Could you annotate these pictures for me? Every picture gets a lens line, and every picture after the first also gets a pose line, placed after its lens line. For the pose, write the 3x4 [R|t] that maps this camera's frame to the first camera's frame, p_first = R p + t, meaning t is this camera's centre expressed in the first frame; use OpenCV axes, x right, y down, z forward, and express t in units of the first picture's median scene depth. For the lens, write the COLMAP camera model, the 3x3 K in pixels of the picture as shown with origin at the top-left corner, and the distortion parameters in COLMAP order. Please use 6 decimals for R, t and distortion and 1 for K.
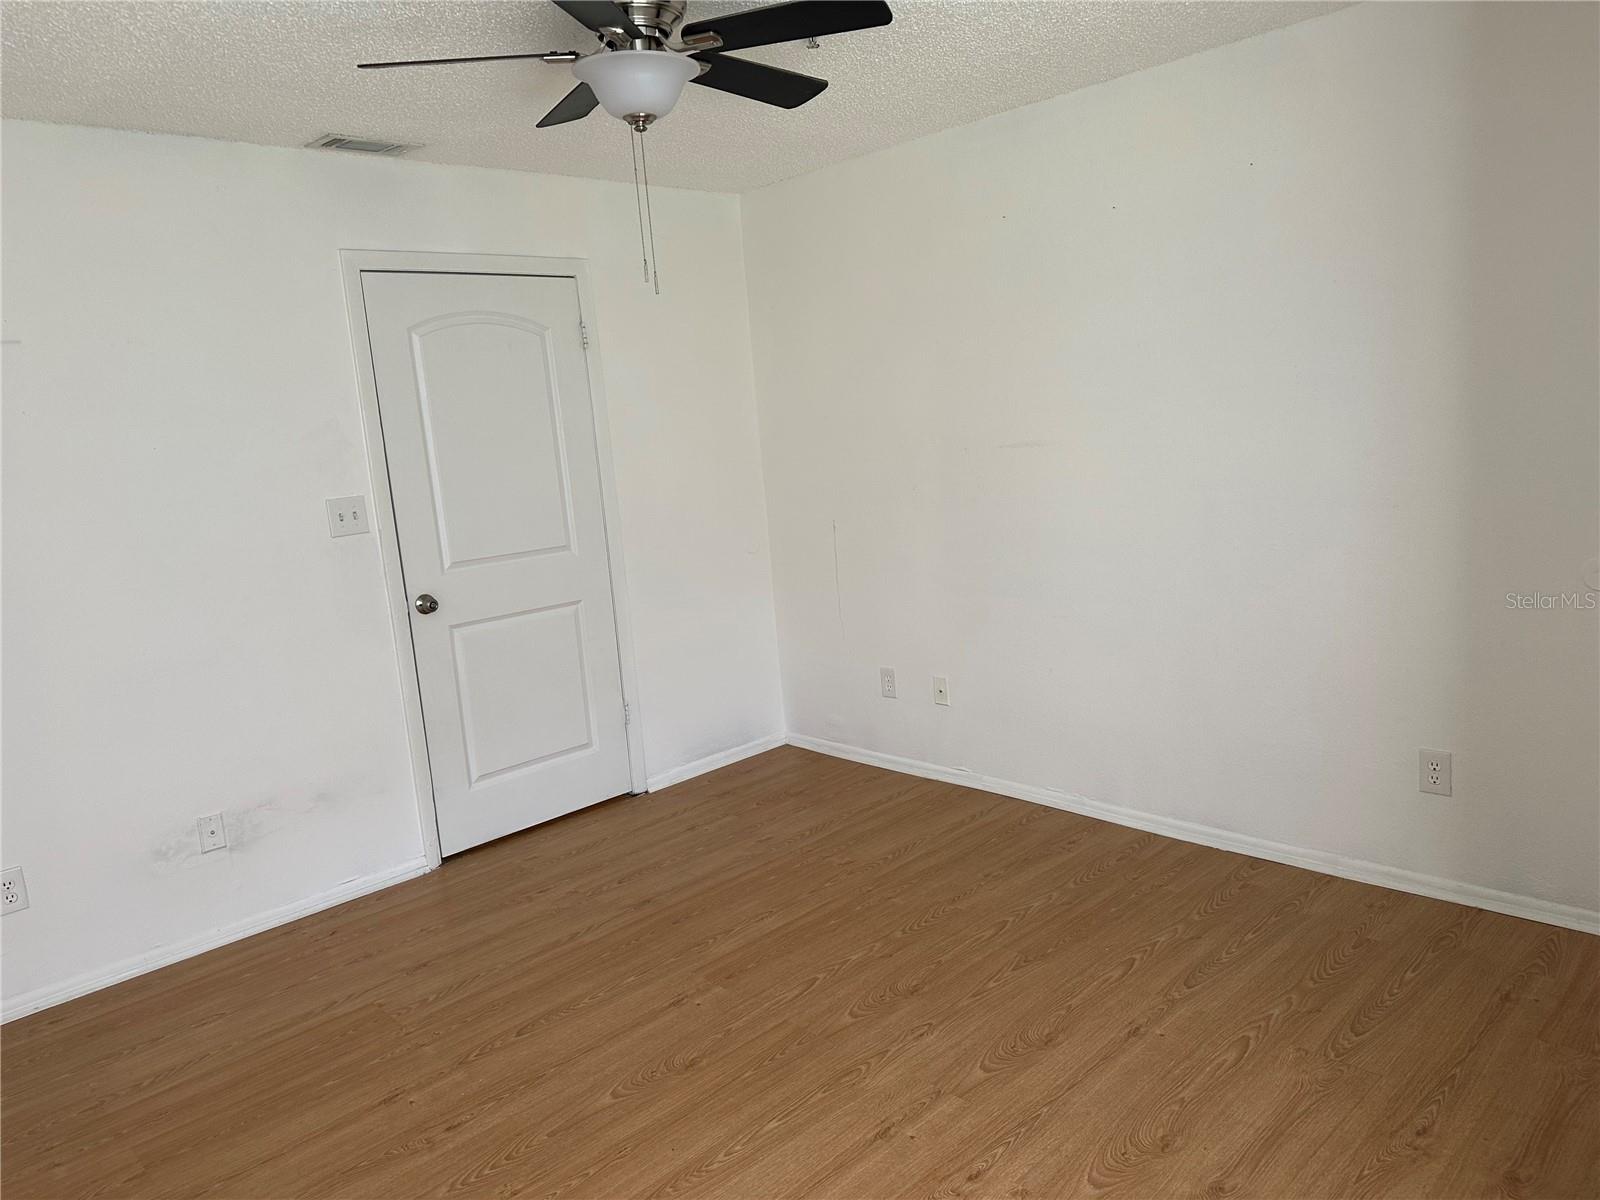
lens RADIAL K [[1113.4, 0, 798.7], [0, 1113.4, 592.6], [0, 0, 1]] dist [0.068571, -0.074579]
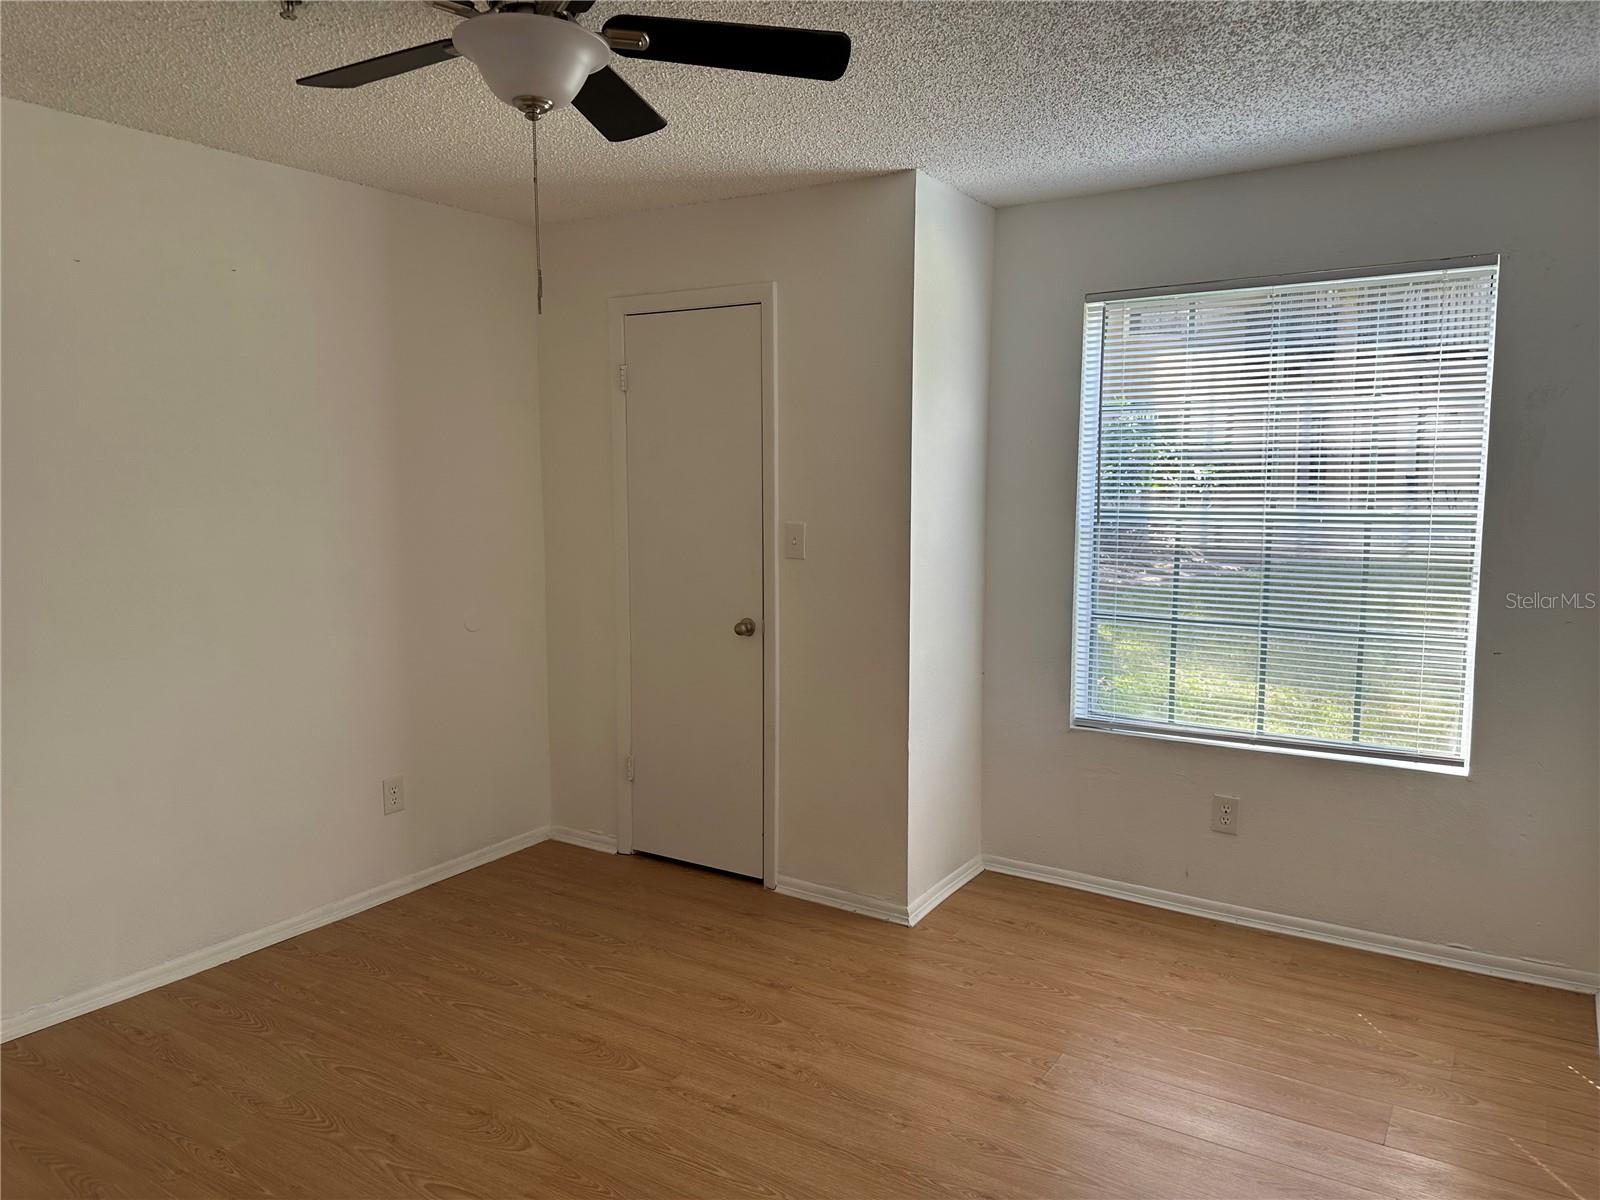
lens RADIAL K [[1113.4, 0, 798.3], [0, 1113.4, 599.8], [0, 0, 1]] dist [0.068571, -0.074579]
pose [[-0.224300, -0.028246, 0.974111, -0.696560], [0.169446, 0.983223, 0.067527, -0.058225], [-0.959676, 0.180206, -0.215751, 0.740402]]
